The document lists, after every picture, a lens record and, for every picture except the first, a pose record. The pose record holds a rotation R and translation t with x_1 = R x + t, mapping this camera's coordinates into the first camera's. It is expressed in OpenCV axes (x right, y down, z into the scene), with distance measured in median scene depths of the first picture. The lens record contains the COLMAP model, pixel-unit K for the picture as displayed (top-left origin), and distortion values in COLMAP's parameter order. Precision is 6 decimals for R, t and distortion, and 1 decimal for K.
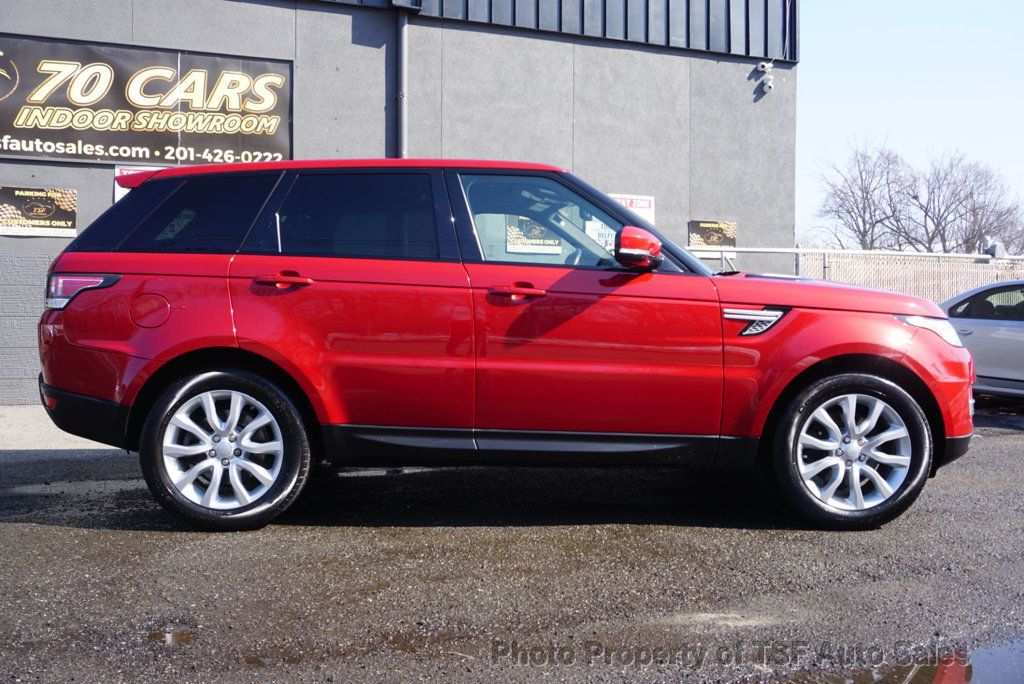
lens RADIAL K [[915.6, 0, 508.0], [0, 915.6, 339.9], [0, 0, 1]] dist [-0.018494, 0.010375]
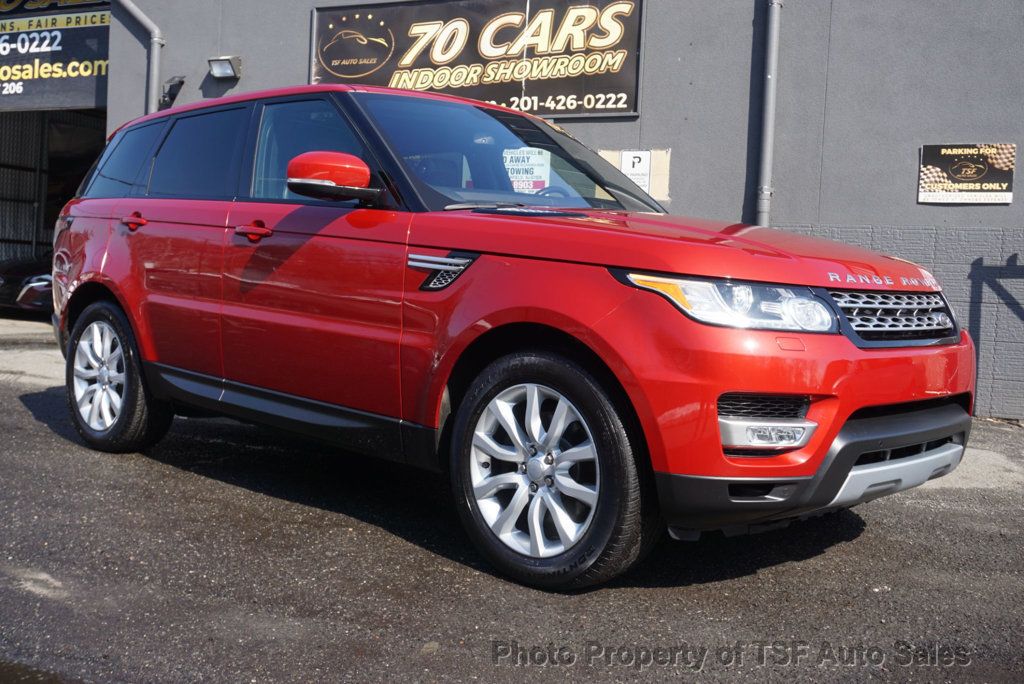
lens RADIAL K [[1128.5, 0, 514.6], [0, 1128.5, 344.0], [0, 0, 1]] dist [0.021119, 0.000000]
pose [[0.671097, 0.068813, -0.738170, 0.508759], [-0.064023, 0.997343, 0.034767, 0.001290], [0.738600, 0.023928, 0.673719, 0.222677]]
